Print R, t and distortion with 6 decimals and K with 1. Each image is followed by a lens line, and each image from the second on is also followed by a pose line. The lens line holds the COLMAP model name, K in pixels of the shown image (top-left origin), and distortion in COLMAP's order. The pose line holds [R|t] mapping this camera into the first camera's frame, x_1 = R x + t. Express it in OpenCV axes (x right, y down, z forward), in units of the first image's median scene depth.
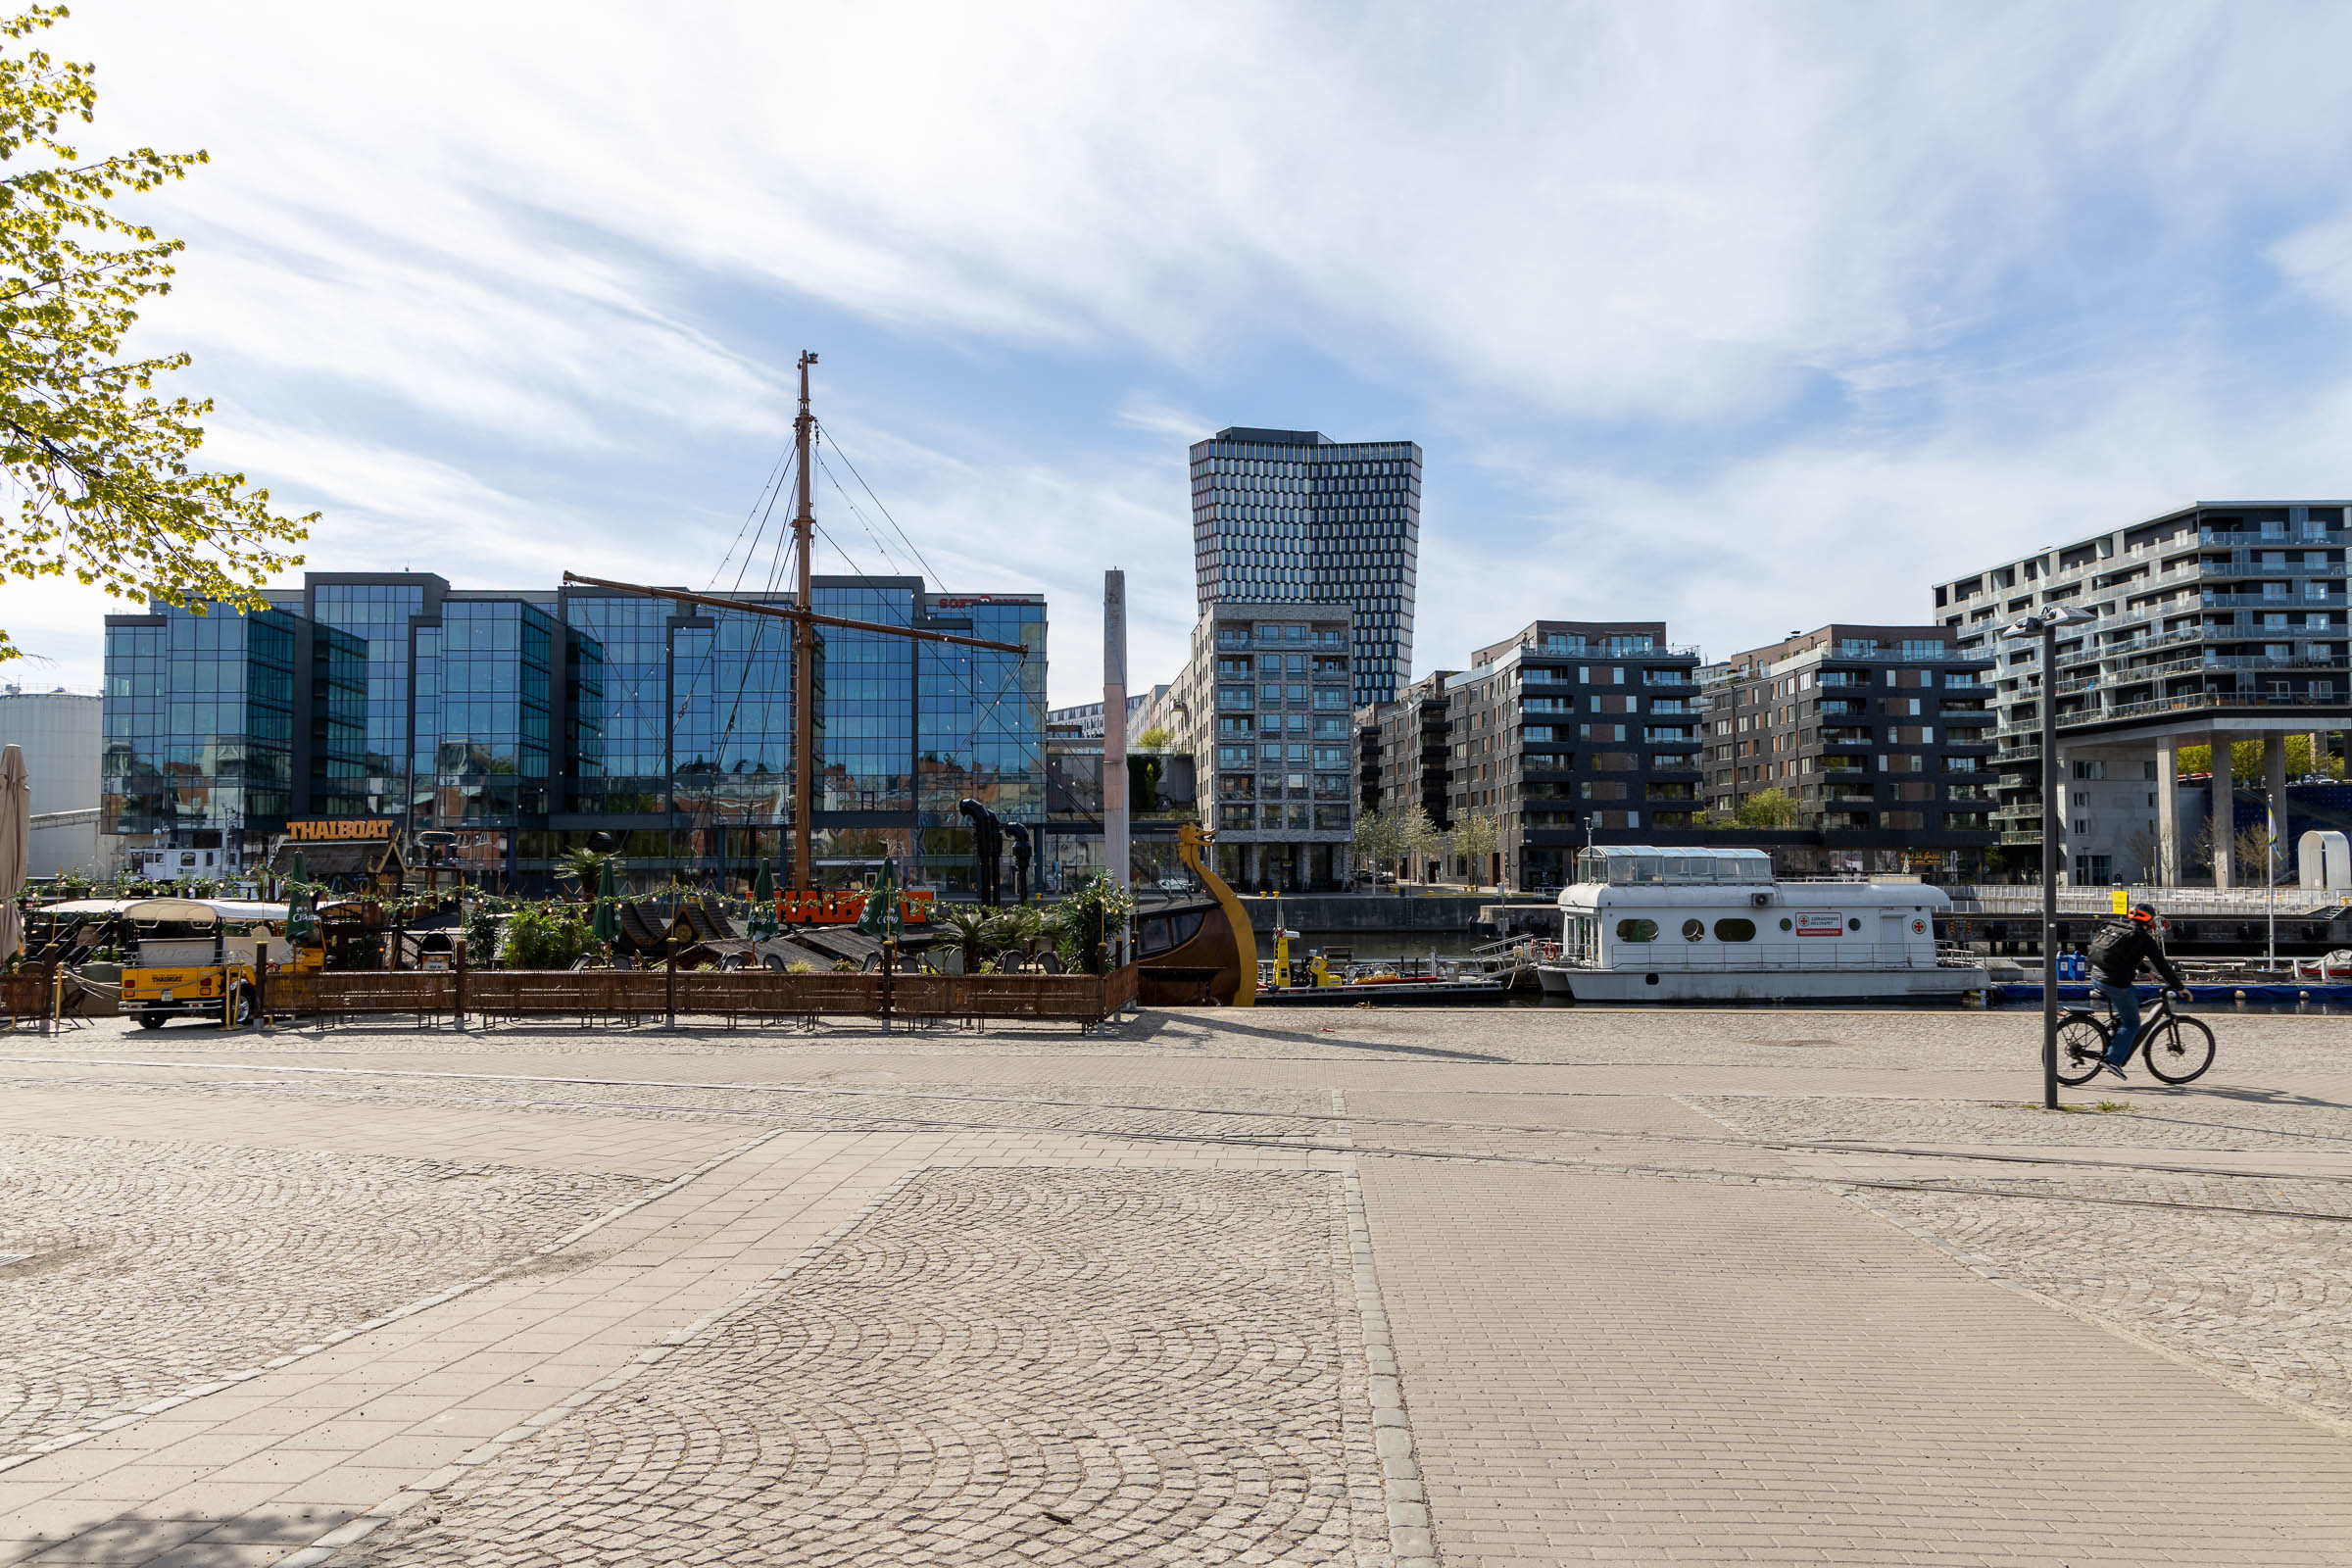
lens RADIAL K [[1587.5, 0, 1171.8], [0, 1587.5, 789.3], [0, 0, 1]] dist [0.021220, -0.000483]
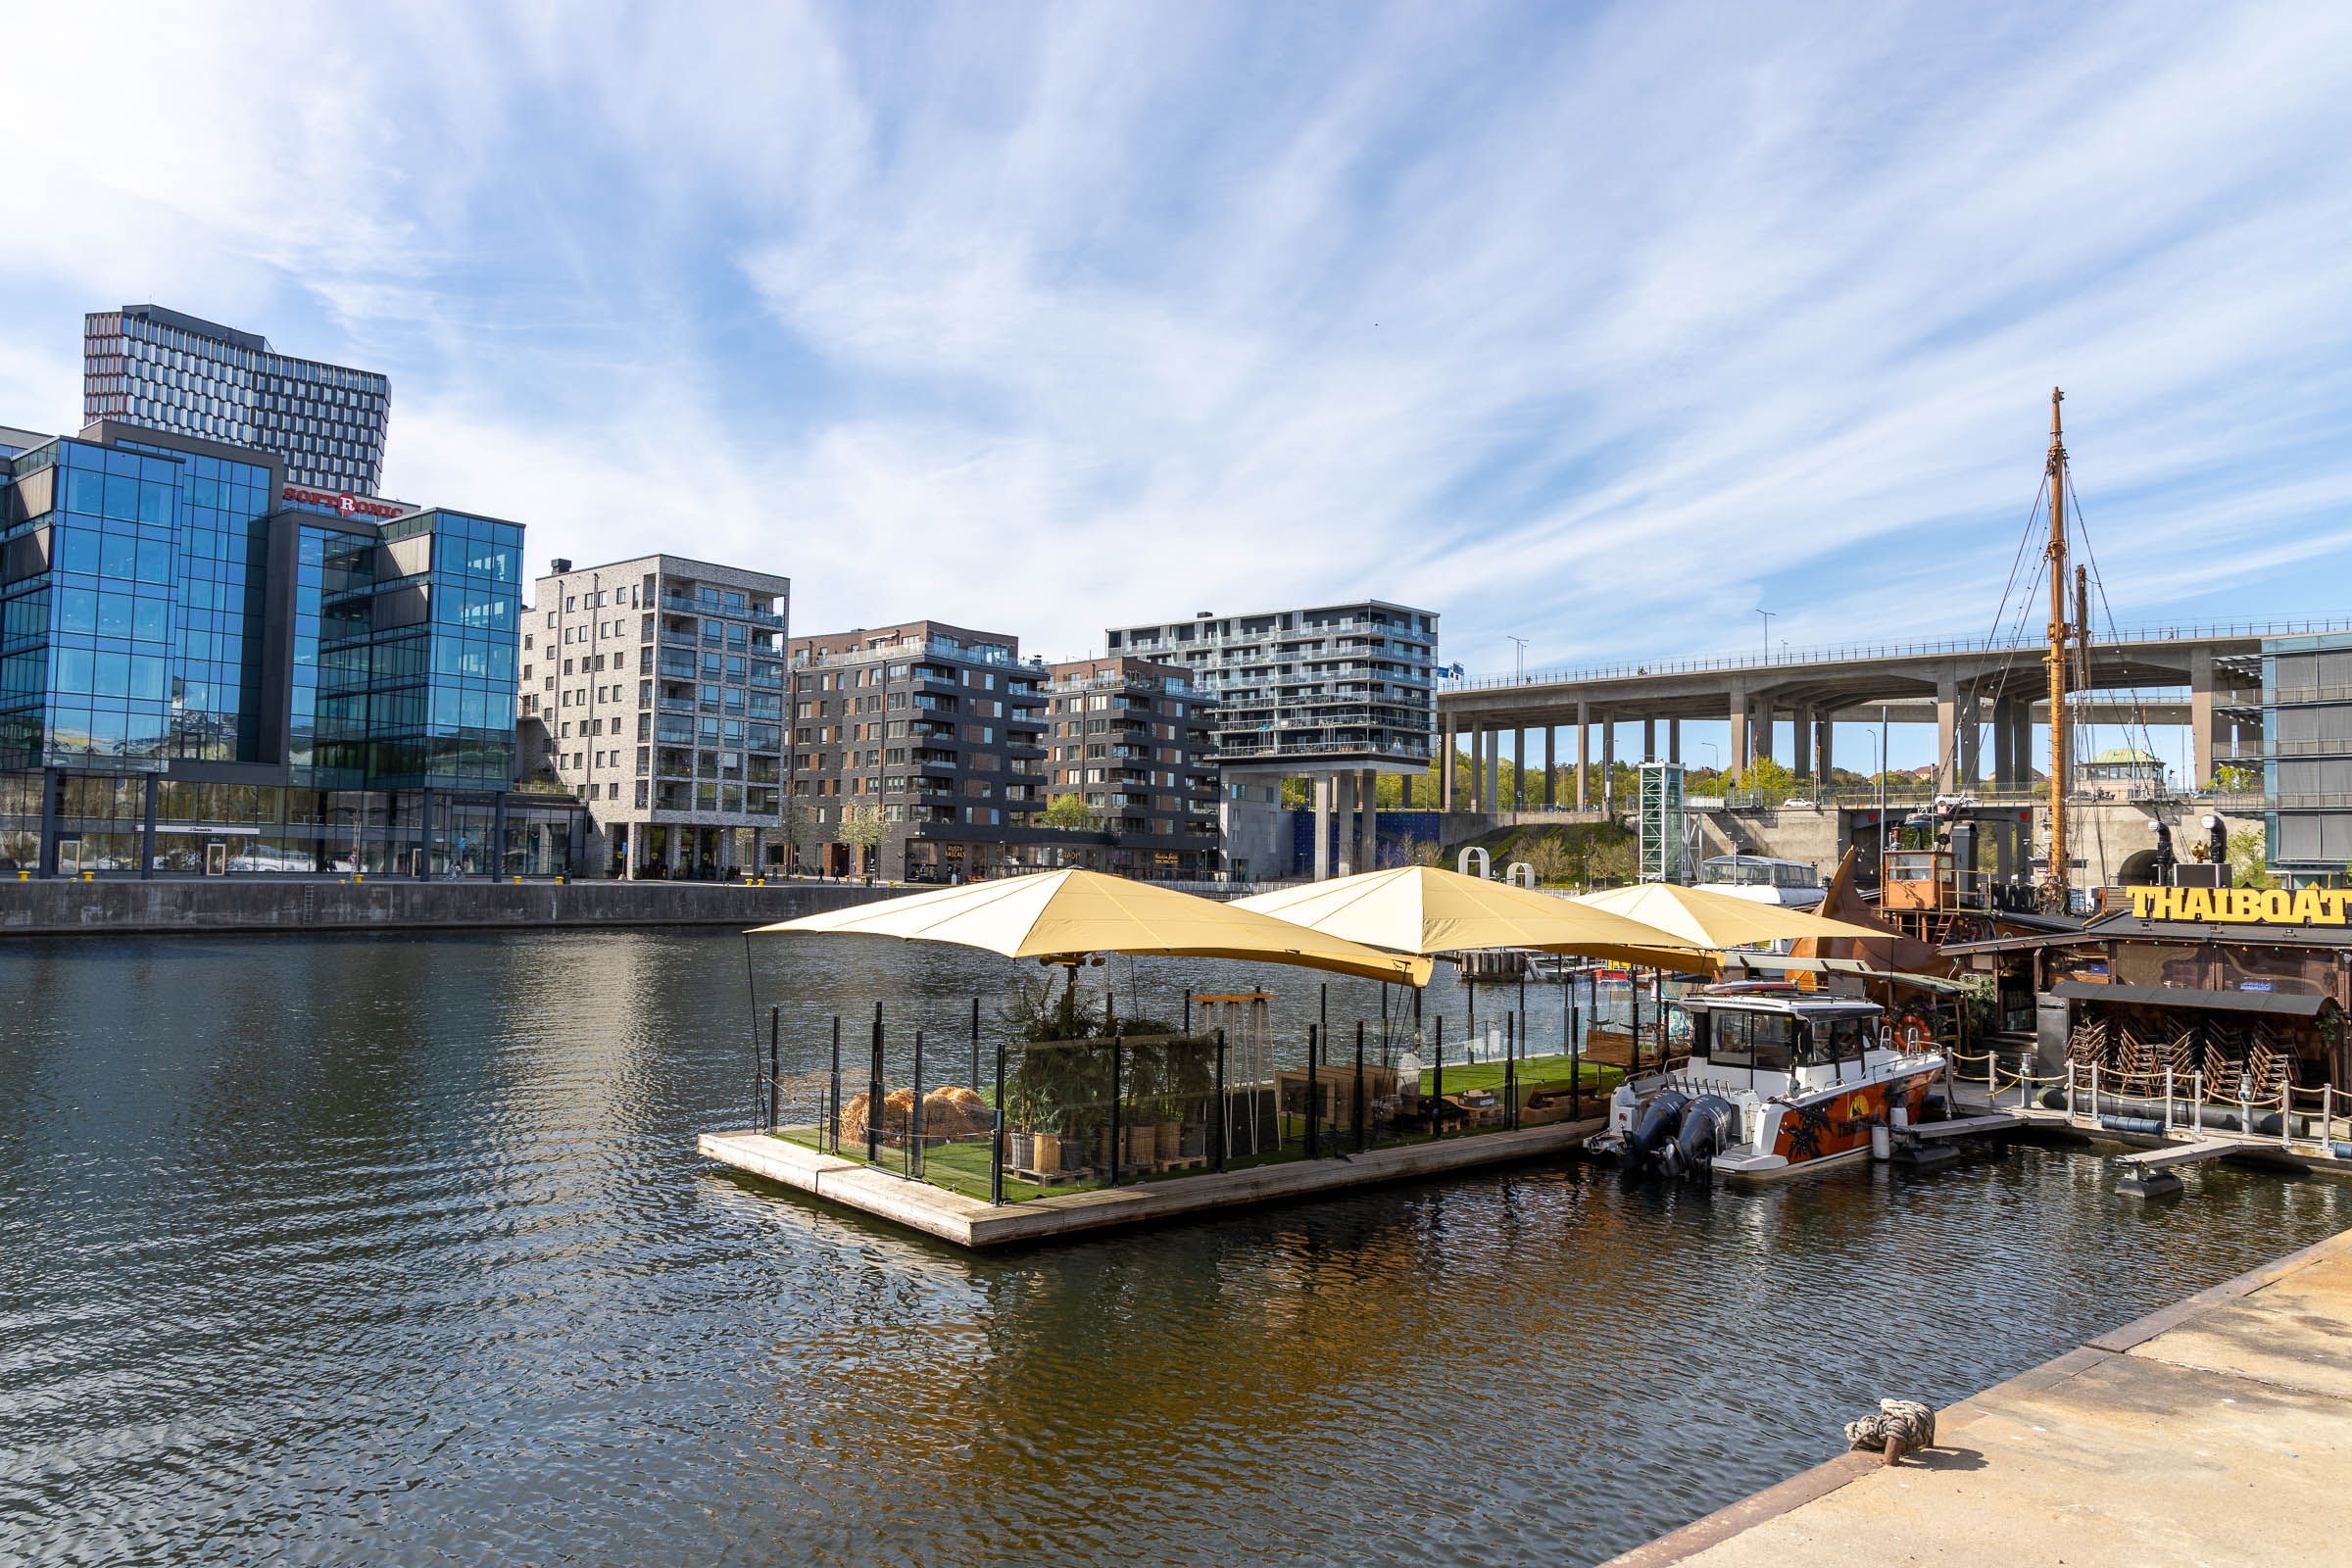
lens RADIAL K [[1544.3, 0, 1176.0], [0, 1544.3, 784.0], [0, 0, 1]] dist [0.003650, 0.001897]
pose [[0.713028, 0.058206, 0.698715, -0.333504], [-0.058536, 0.998011, -0.023404, 0.013614], [-0.698688, -0.024212, 0.715017, 0.157392]]
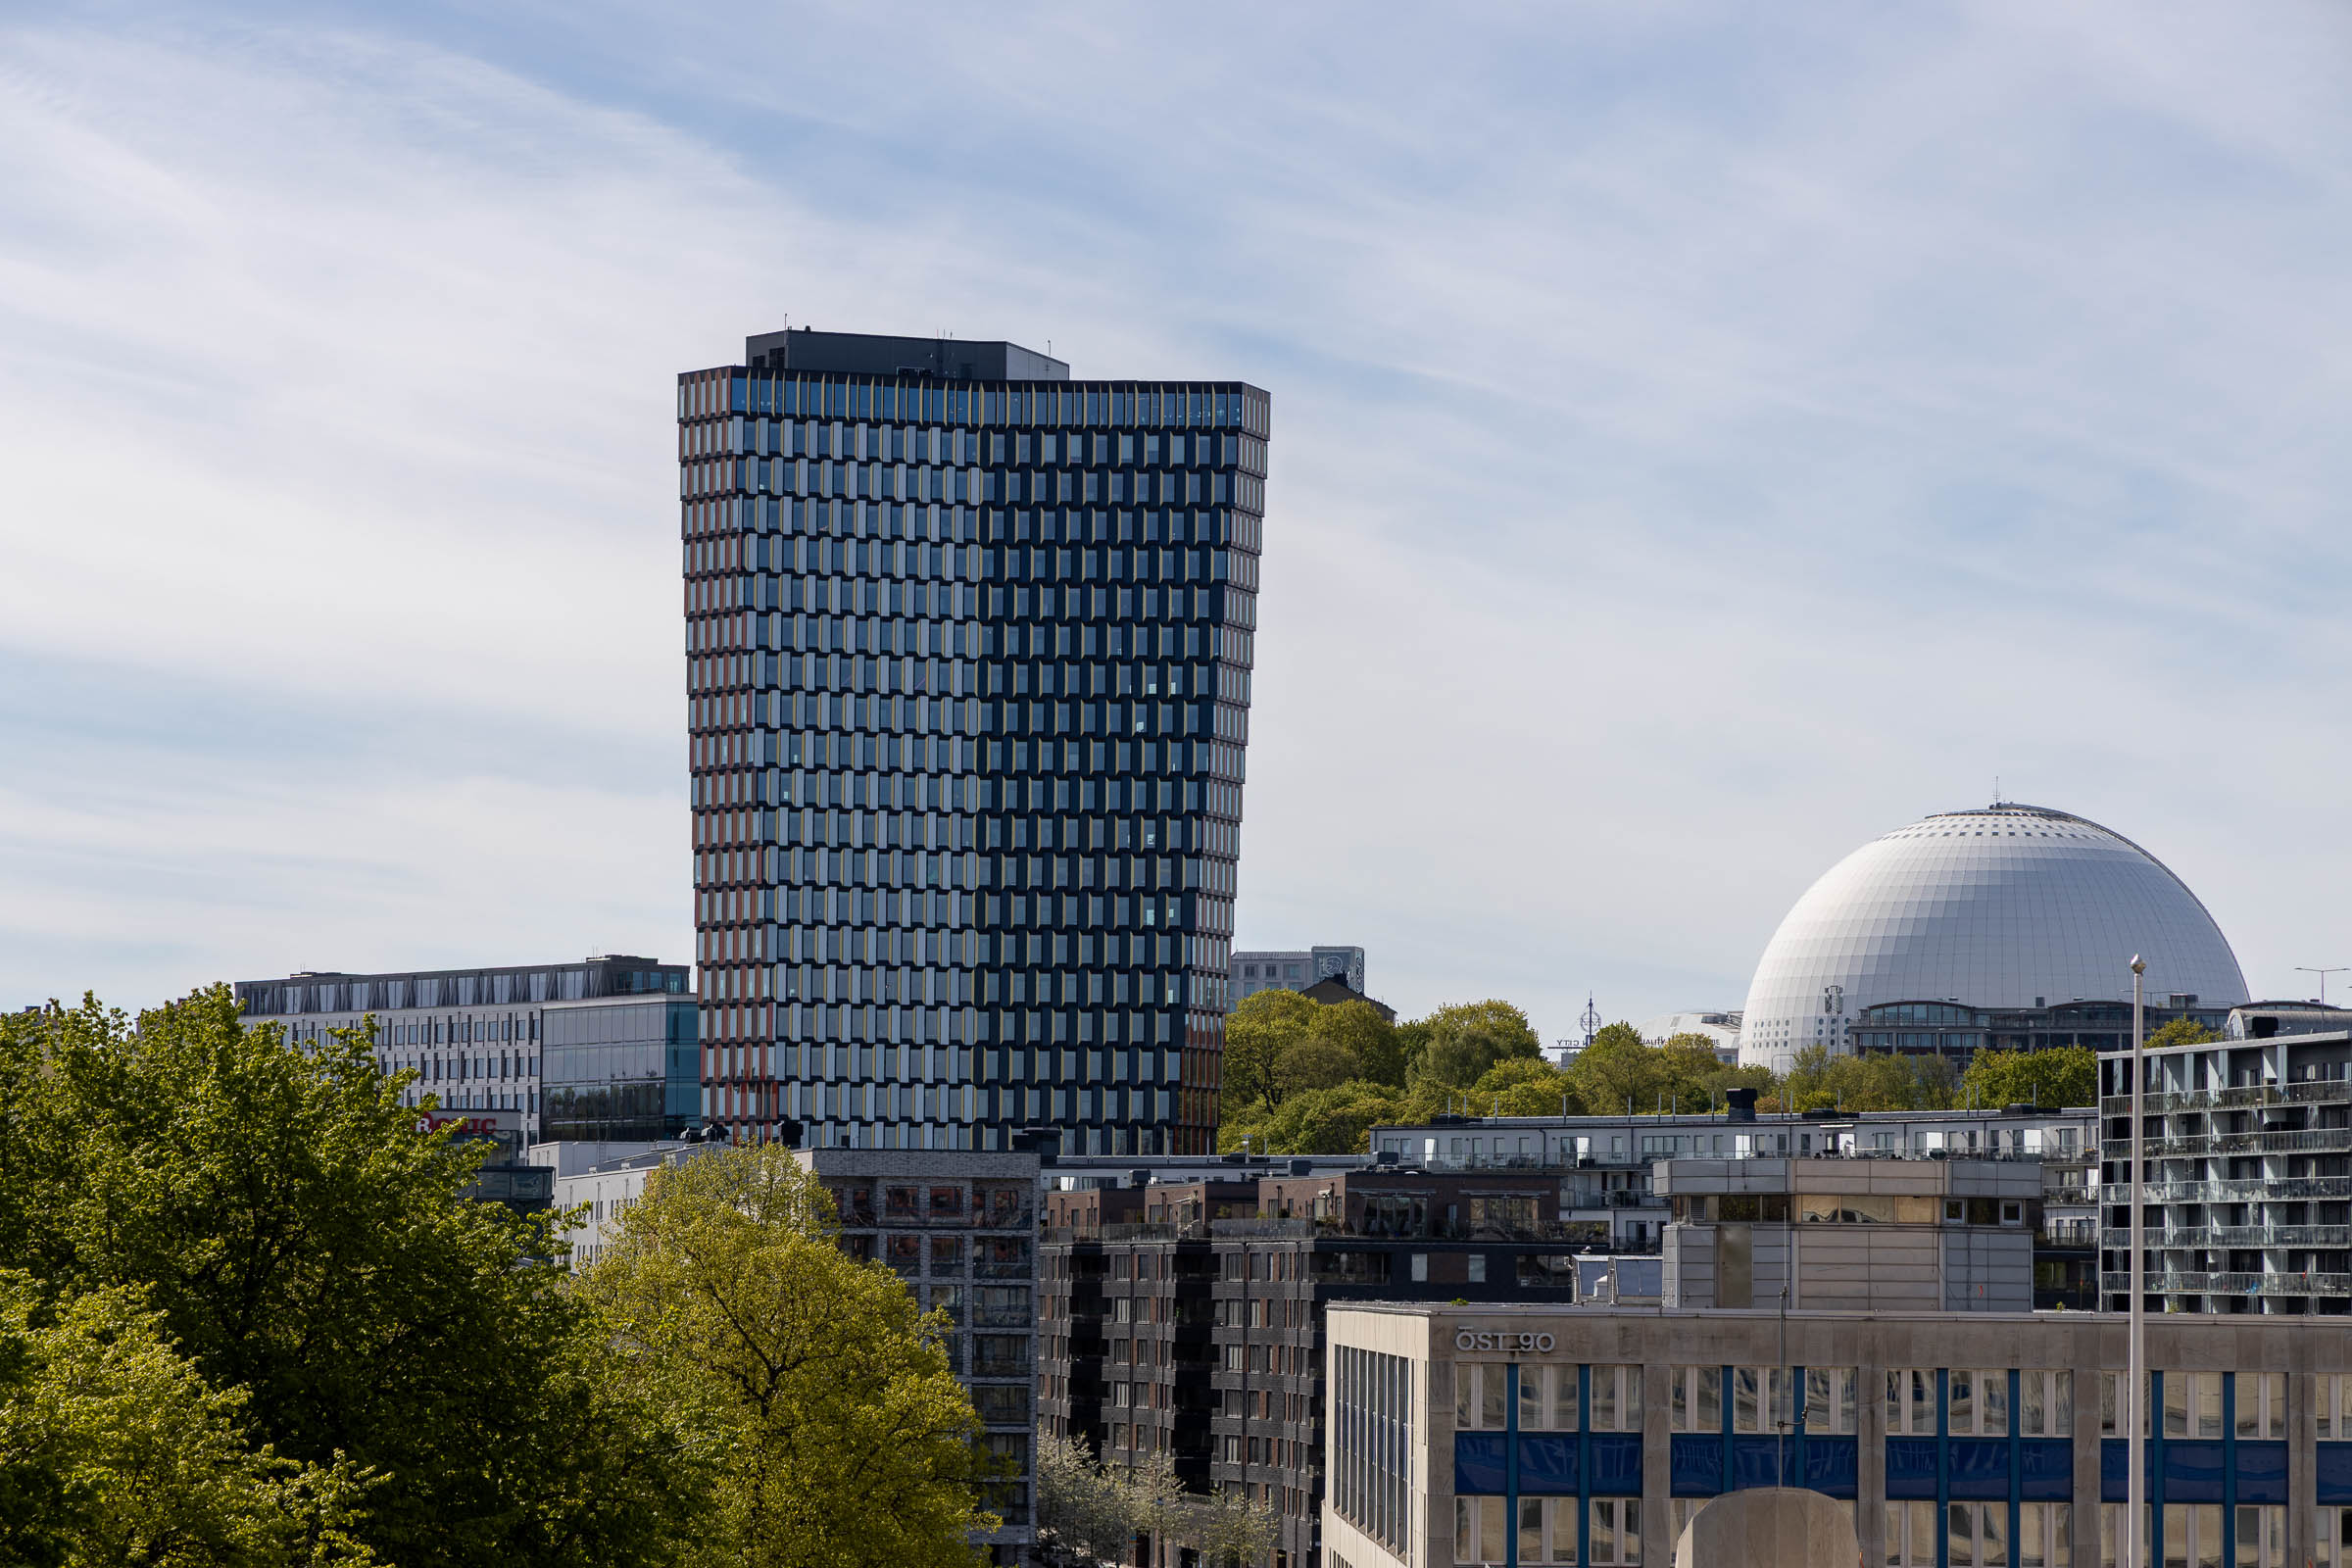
lens RADIAL K [[6845.0, 0, 1176.0], [0, 6845.0, 784.0], [0, 0, 1]] dist [0.230053, -1.243578]
pose [[0.992874, 0.023977, 0.116730, -0.135784], [-0.022189, 0.999616, -0.016598, -0.198910], [-0.117083, 0.013890, 0.993025, -1.507931]]
